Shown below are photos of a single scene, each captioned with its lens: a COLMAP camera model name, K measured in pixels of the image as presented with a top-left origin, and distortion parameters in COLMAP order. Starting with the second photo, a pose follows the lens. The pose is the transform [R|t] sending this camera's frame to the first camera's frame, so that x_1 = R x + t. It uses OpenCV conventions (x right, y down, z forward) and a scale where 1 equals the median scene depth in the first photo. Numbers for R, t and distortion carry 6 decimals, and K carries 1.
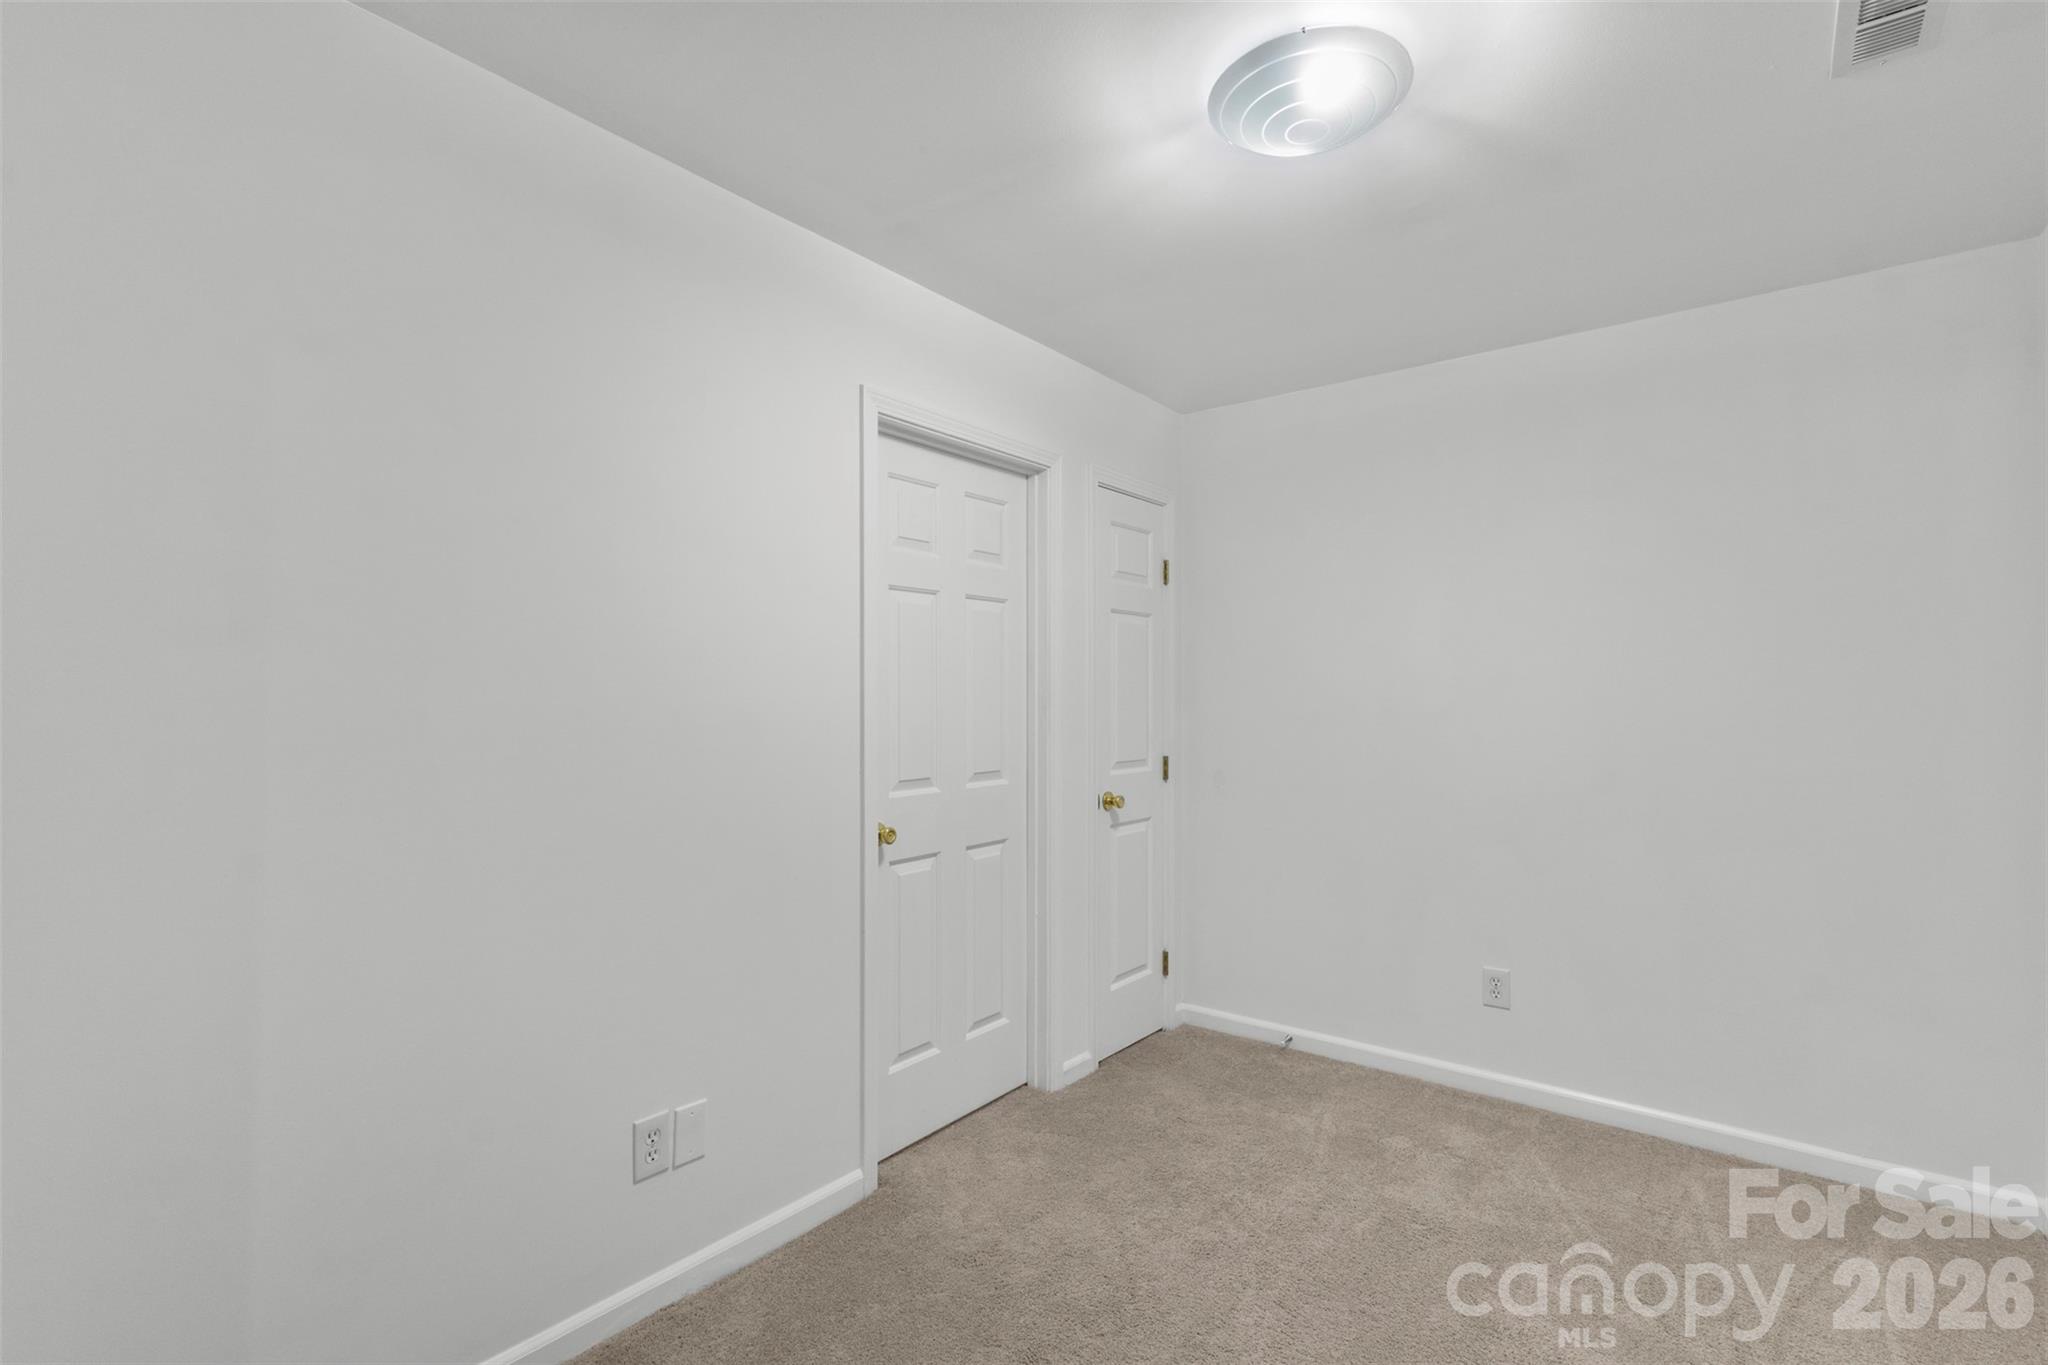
lens RADIAL K [[951.6, 0, 1024.7], [0, 951.6, 701.6], [0, 0, 1]] dist [0.001595, 0.004102]
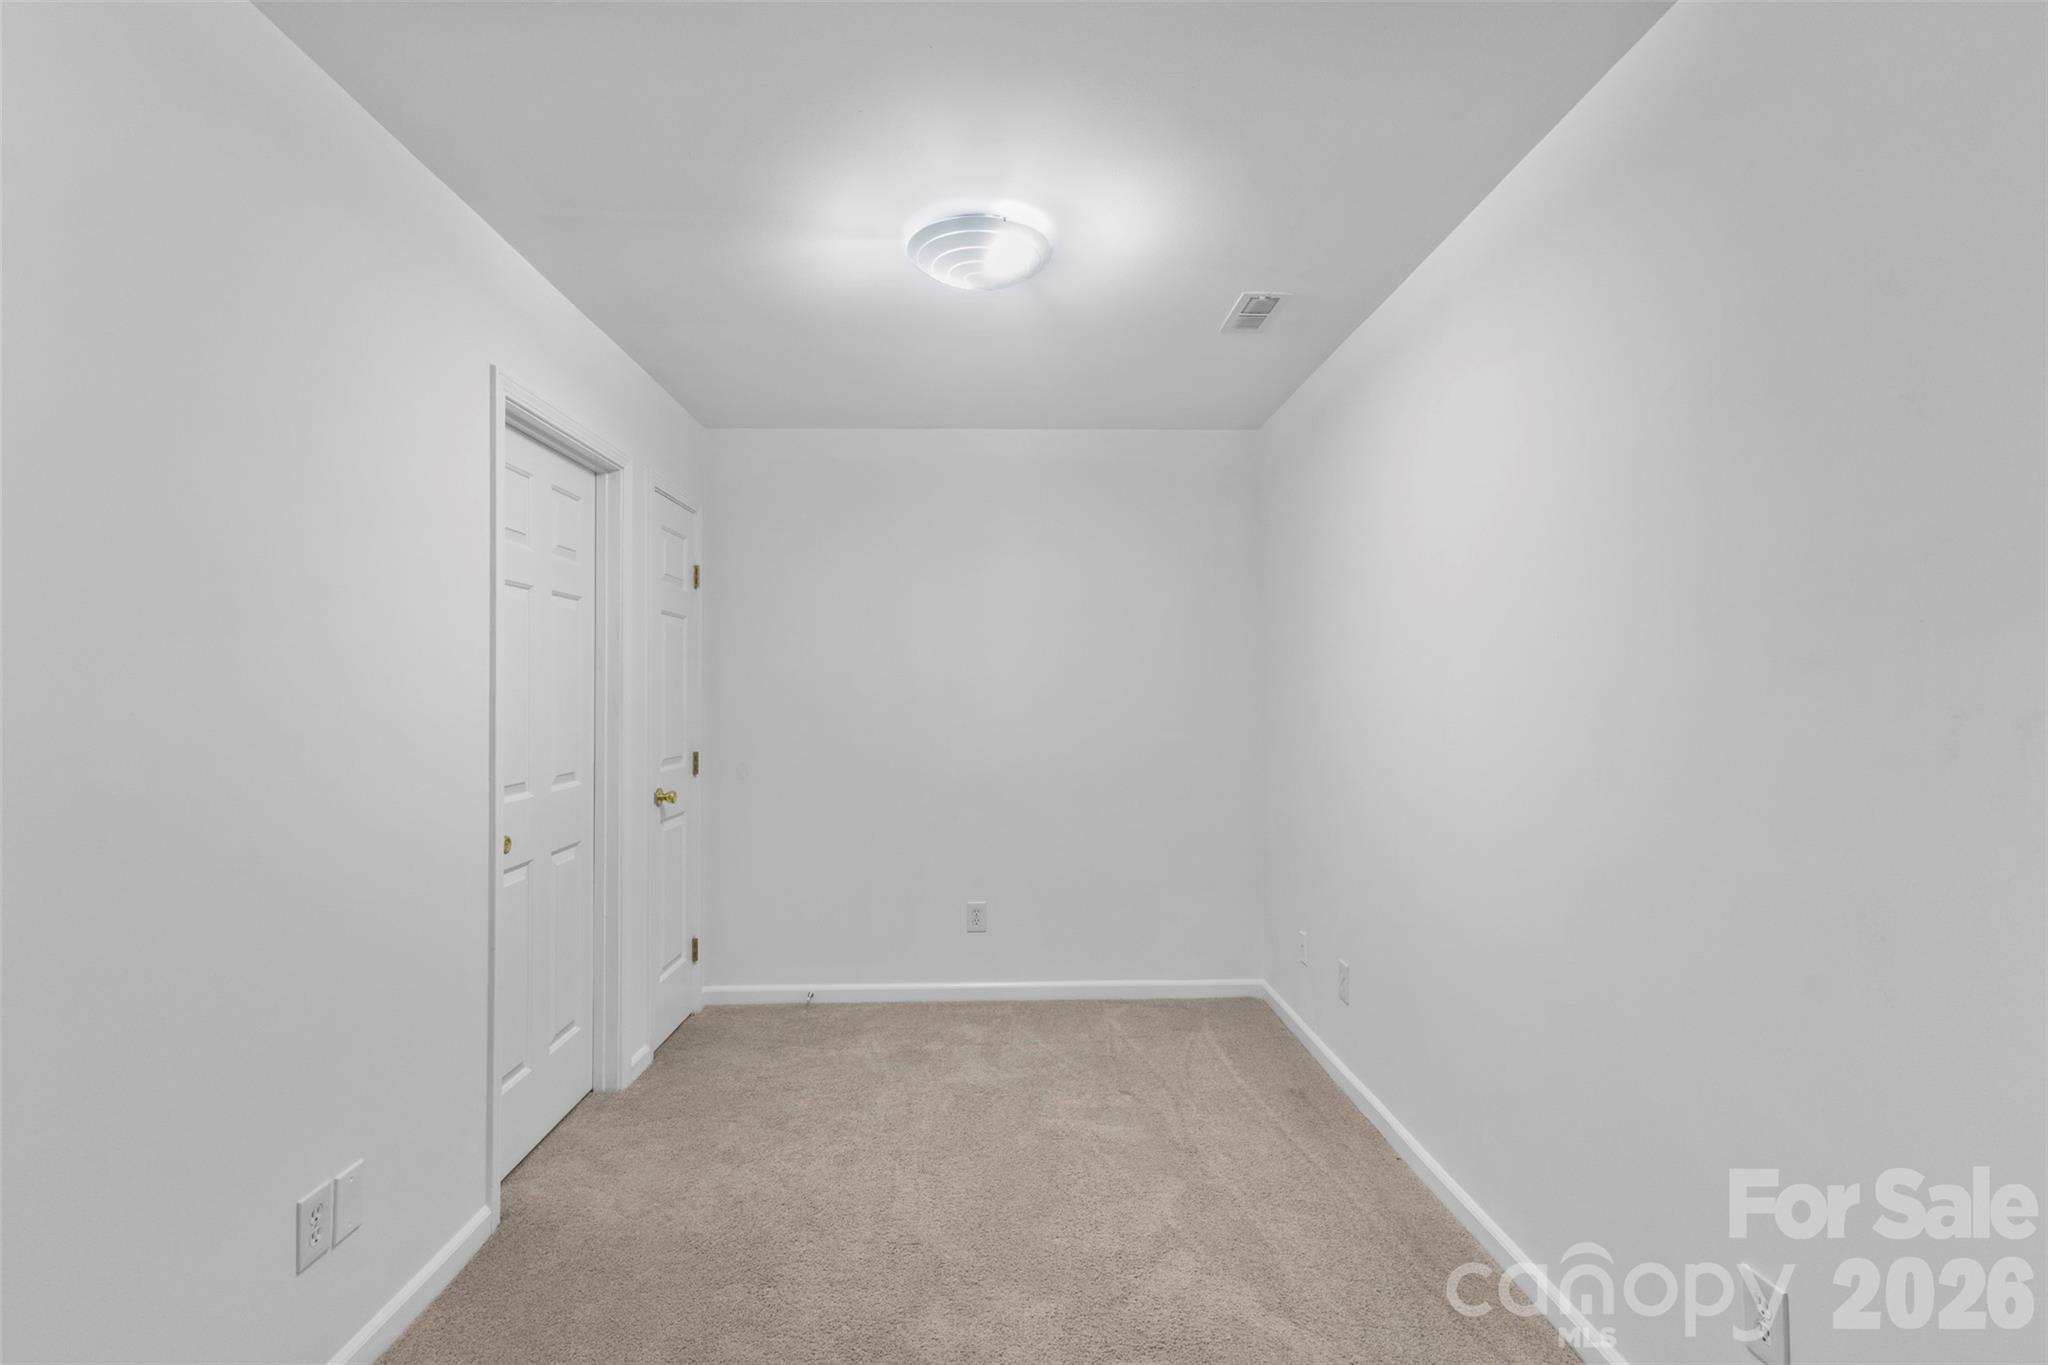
lens RADIAL K [[954.9, 0, 1021.4], [0, 954.9, 697.1], [0, 0, 1]] dist [0.005300, 0.000648]
pose [[0.766255, -0.006817, 0.642501, -0.305129], [0.007593, 0.999970, 0.001555, -0.002466], [-0.642492, 0.003687, 0.766283, -0.045216]]
